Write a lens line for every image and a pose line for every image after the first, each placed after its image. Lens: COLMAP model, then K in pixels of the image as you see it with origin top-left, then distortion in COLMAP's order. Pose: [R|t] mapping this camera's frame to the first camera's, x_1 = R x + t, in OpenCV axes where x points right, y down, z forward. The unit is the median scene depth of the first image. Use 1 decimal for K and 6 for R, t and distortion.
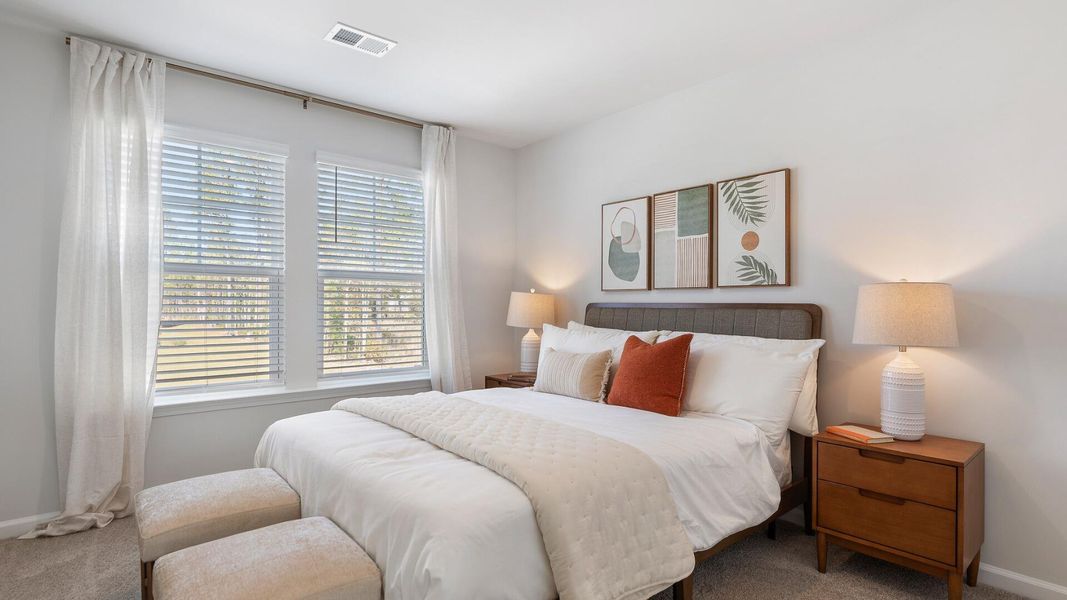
lens RADIAL K [[928.6, 0, 536.8], [0, 928.6, 287.5], [0, 0, 1]] dist [0.000933, 0.000465]
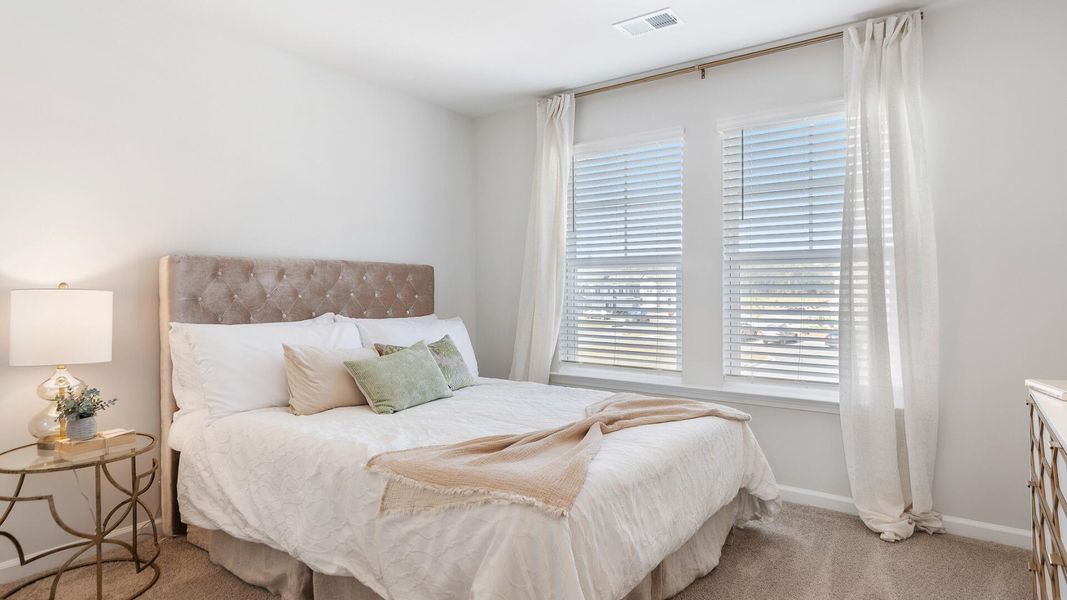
lens RADIAL K [[928.6, 0, 536.8], [0, 928.6, 287.5], [0, 0, 1]] dist [0.000933, 0.000465]
pose [[-0.262101, -0.007519, -0.965011, 0.737557], [0.015805, 0.999802, -0.012083, 0.023129], [0.964911, -0.018419, -0.261930, 1.183594]]
